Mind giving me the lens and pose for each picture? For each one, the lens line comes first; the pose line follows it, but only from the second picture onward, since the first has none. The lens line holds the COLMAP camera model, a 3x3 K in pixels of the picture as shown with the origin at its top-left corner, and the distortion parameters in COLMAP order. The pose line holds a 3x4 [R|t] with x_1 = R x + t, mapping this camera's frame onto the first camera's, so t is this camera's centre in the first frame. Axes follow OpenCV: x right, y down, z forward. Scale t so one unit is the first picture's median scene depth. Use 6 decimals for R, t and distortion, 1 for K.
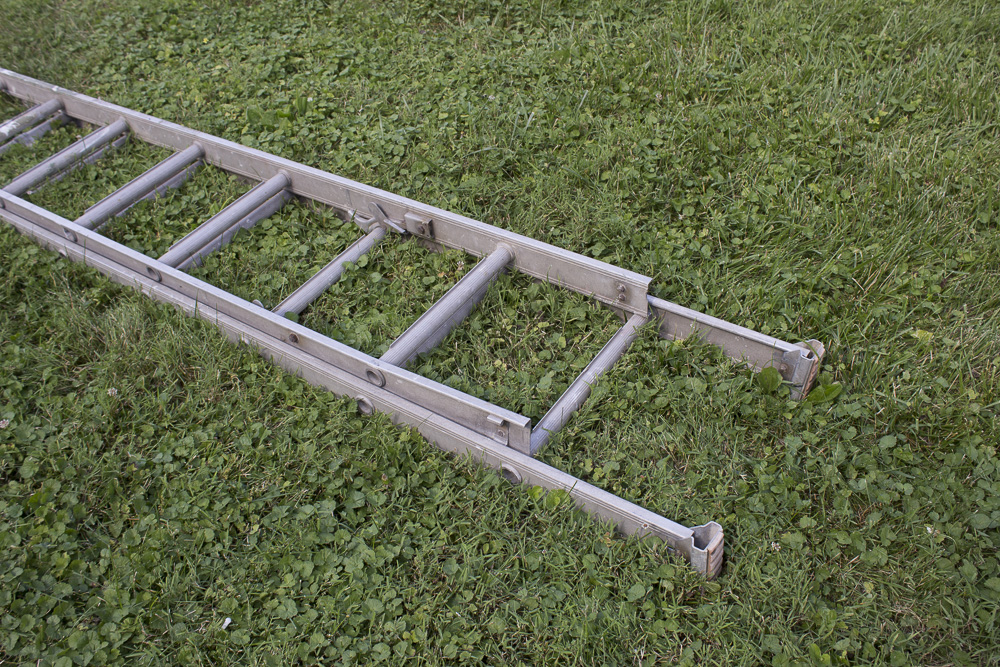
lens RADIAL K [[970.2, 0, 500.0], [0, 970.2, 333.5], [0, 0, 1]] dist [-0.062999, -0.000990]
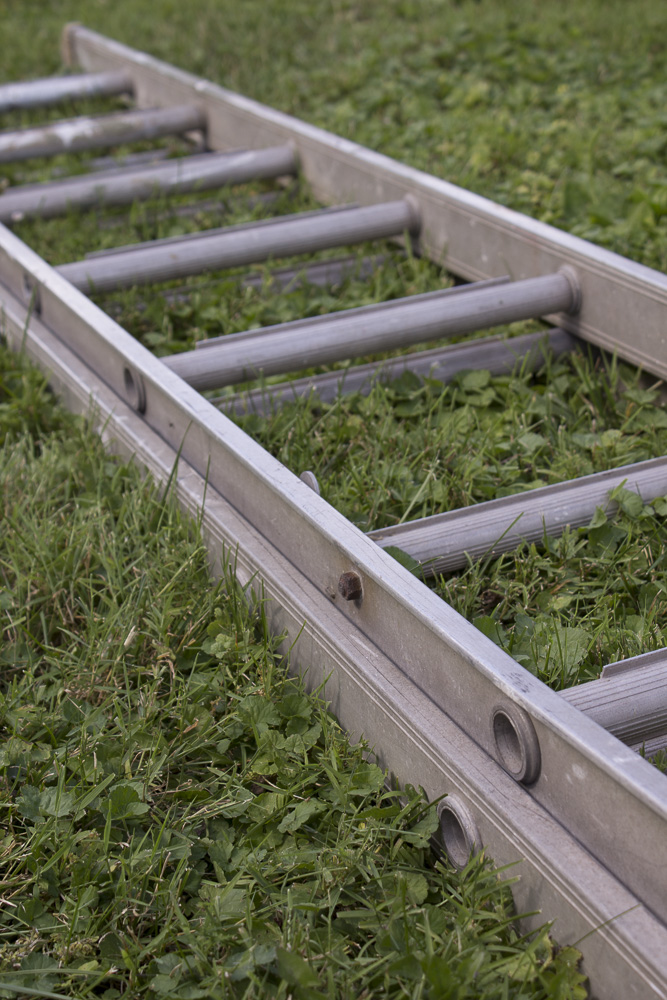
lens RADIAL K [[1901.1, 0, 333.5], [0, 1901.1, 500.0], [0, 0, 1]] dist [0.359750, -0.007527]
pose [[0.876670, 0.243485, -0.414928, 0.034256], [-0.326316, 0.934691, -0.140960, 0.059731], [0.353508, 0.258973, 0.898869, 0.358001]]
